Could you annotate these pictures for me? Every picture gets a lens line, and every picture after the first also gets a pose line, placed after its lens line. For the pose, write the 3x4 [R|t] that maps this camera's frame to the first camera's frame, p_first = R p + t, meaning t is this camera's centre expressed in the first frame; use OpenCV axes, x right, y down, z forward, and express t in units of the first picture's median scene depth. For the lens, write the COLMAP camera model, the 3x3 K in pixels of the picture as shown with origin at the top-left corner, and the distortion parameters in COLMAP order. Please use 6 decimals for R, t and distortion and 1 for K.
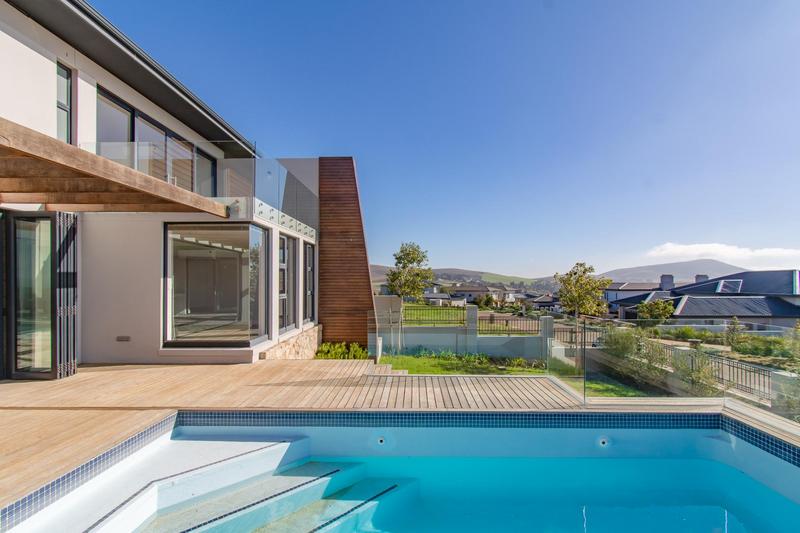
lens RADIAL K [[368.1, 0, 408.9], [0, 368.1, 279.9], [0, 0, 1]] dist [0.005323, -0.003040]
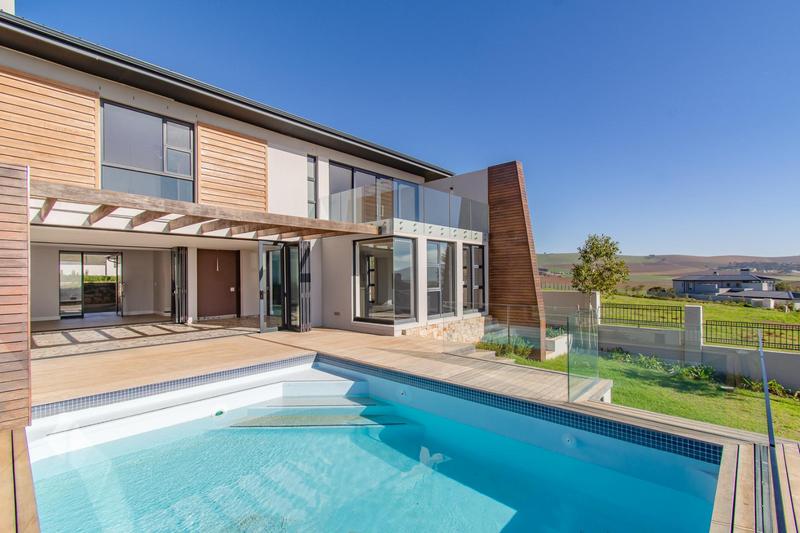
lens RADIAL K [[368.1, 0, 409.5], [0, 368.1, 275.2], [0, 0, 1]] dist [0.005323, -0.003040]
pose [[0.754810, -0.008185, -0.655892, 0.524761], [0.009401, 0.999954, -0.001660, -0.004508], [0.655876, -0.004913, 0.754853, -0.018878]]
